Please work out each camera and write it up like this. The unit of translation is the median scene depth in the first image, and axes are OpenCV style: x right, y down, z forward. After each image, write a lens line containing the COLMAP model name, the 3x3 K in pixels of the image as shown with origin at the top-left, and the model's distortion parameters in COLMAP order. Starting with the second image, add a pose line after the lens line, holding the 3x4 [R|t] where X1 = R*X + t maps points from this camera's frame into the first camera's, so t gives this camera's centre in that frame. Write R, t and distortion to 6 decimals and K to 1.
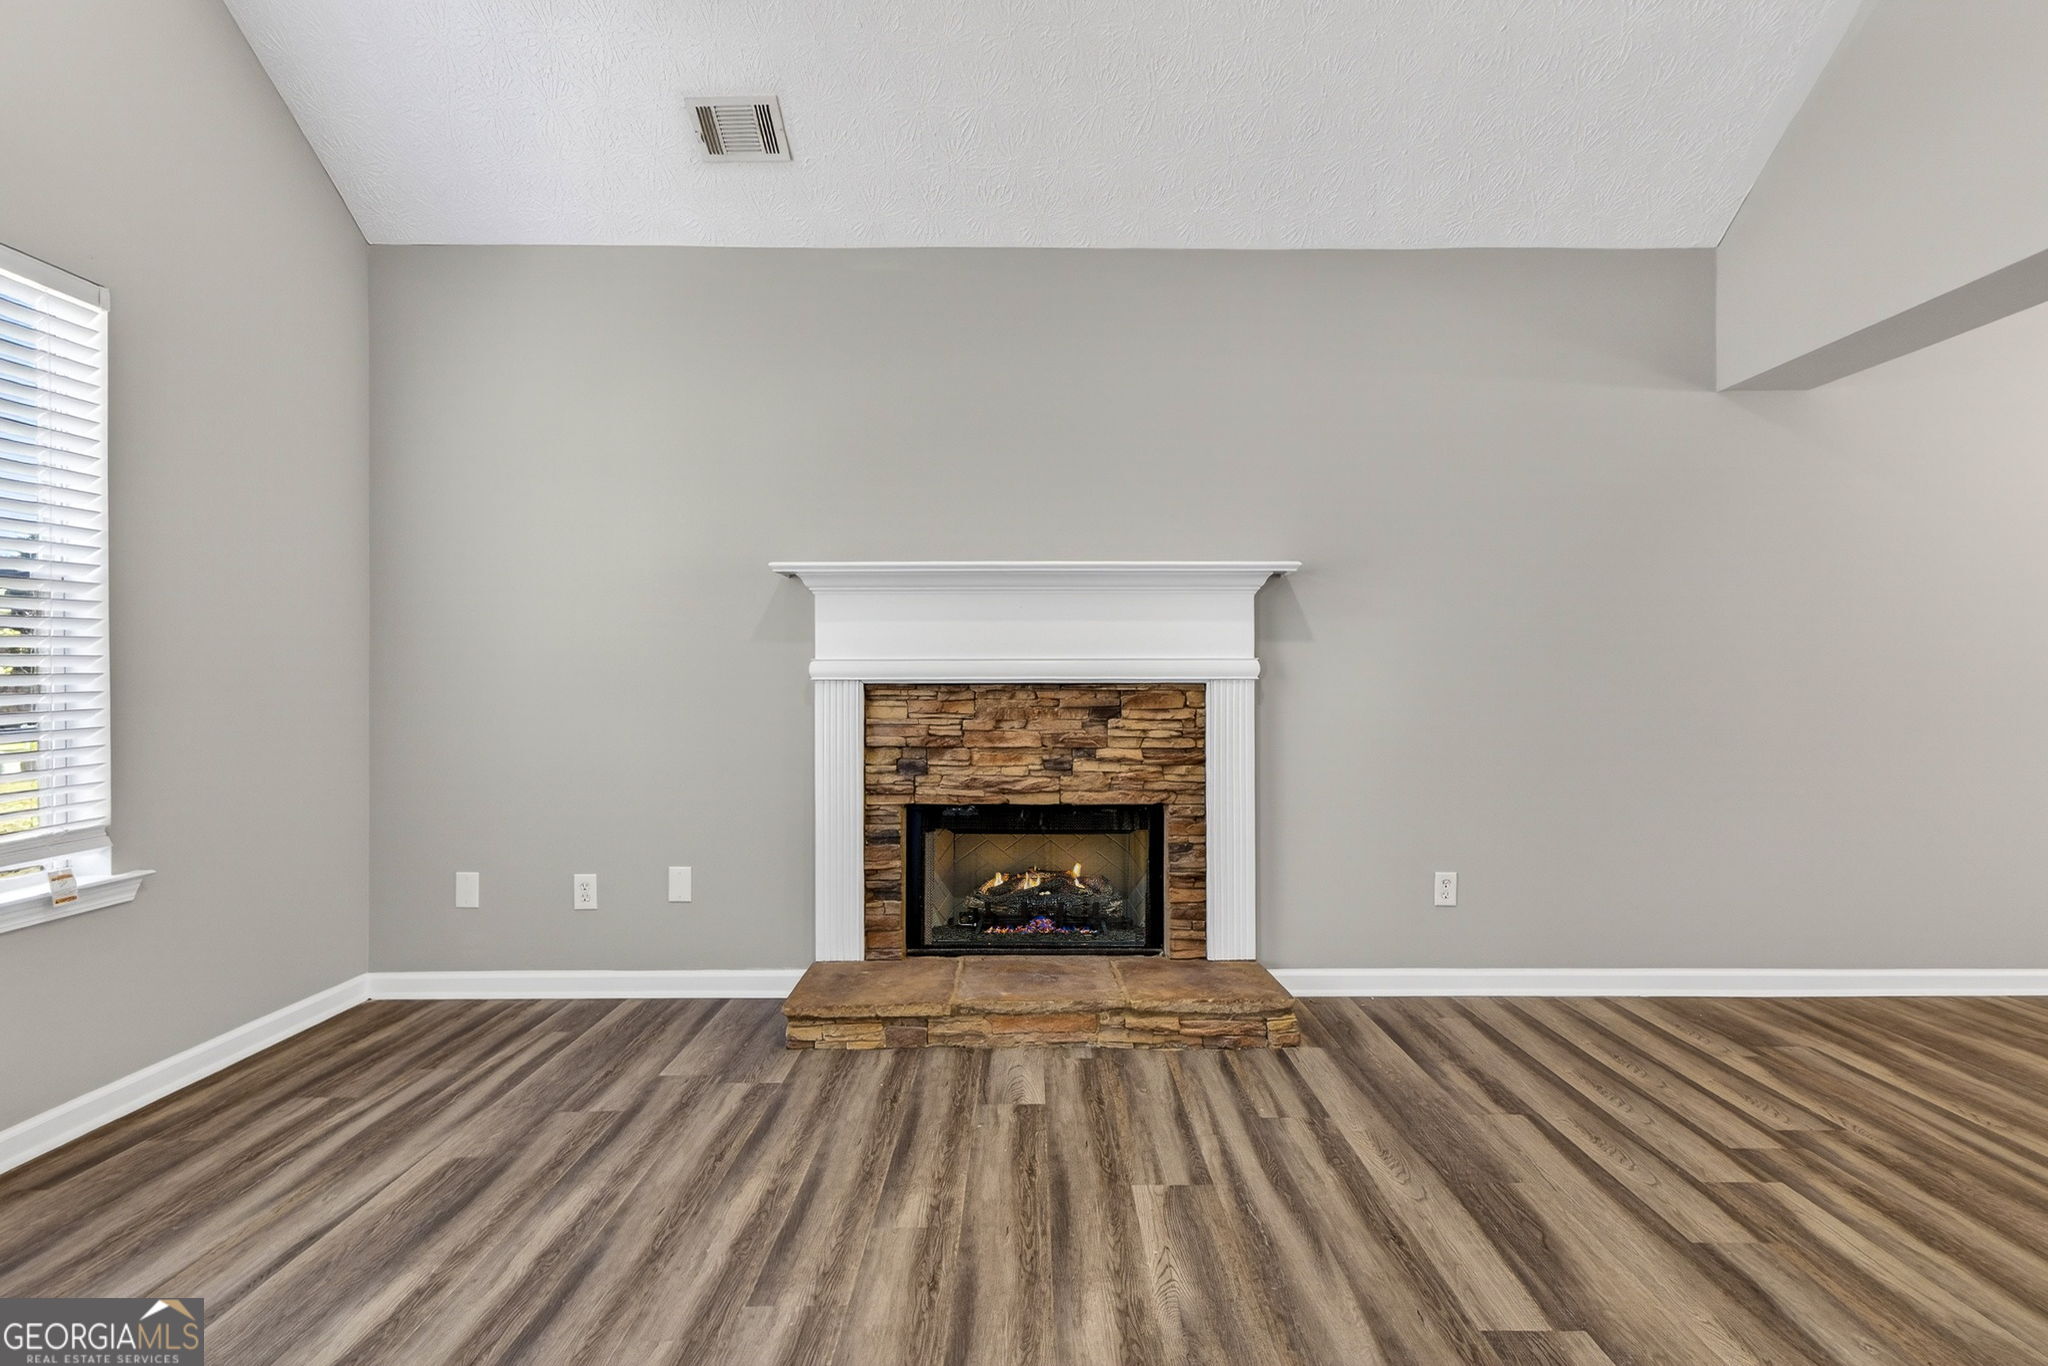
lens RADIAL K [[919.1, 0, 1027.4], [0, 919.1, 685.4], [0, 0, 1]] dist [0.006851, -0.000596]
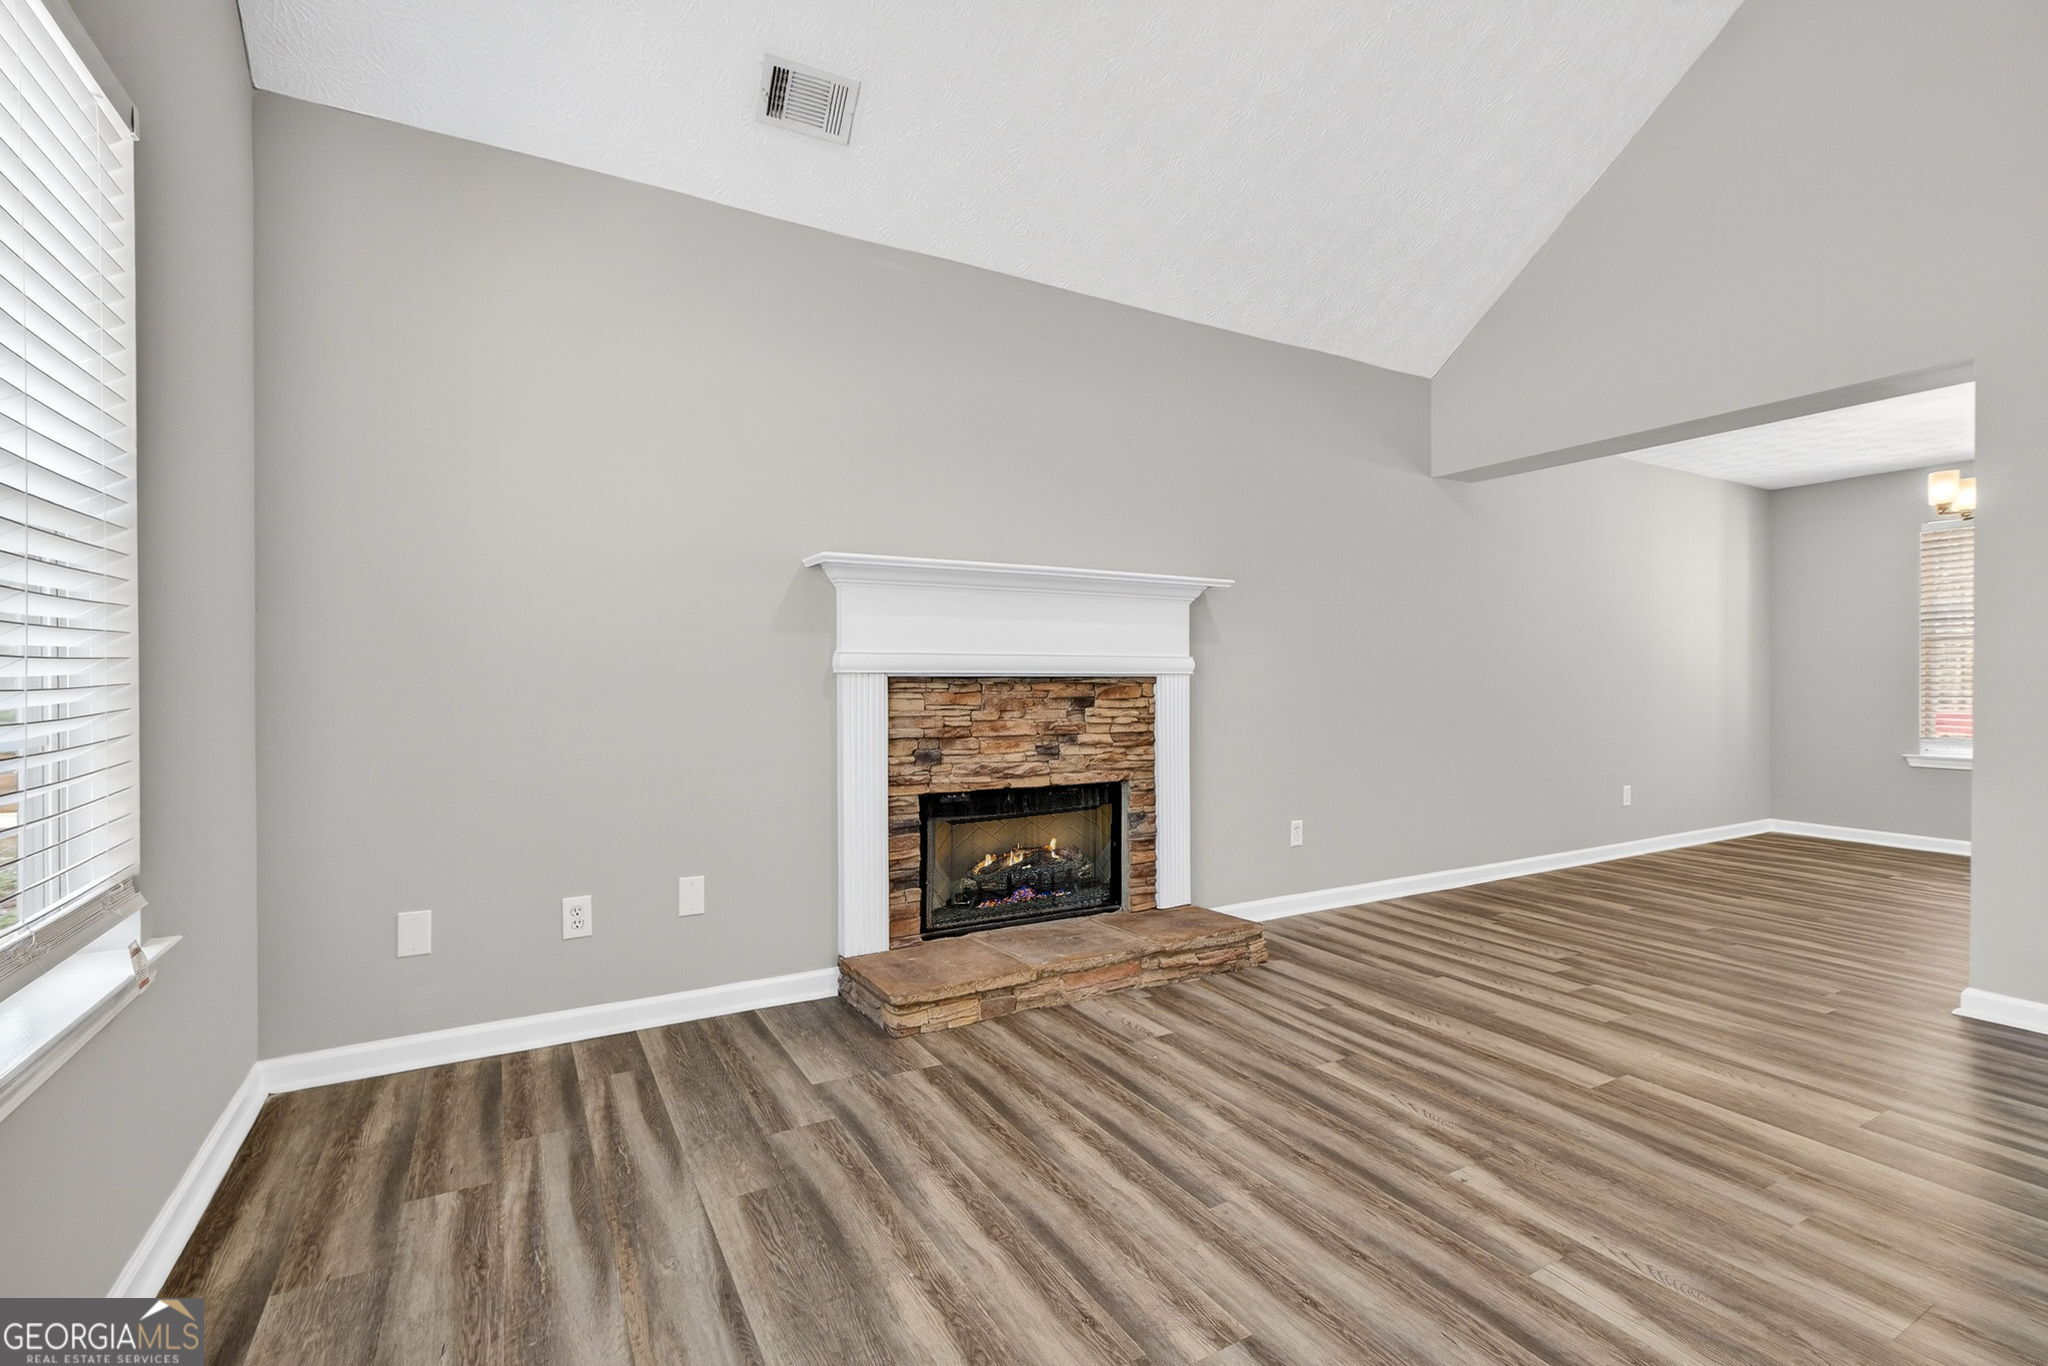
lens RADIAL K [[909.3, 0, 1024.0], [0, 909.3, 683.0], [0, 0, 1]] dist [0.001753, 0.000228]
pose [[0.876363, -0.001221, 0.481649, -0.524386], [-0.000210, 0.999996, 0.002917, 0.002232], [-0.481651, -0.002658, 0.876359, 0.051918]]
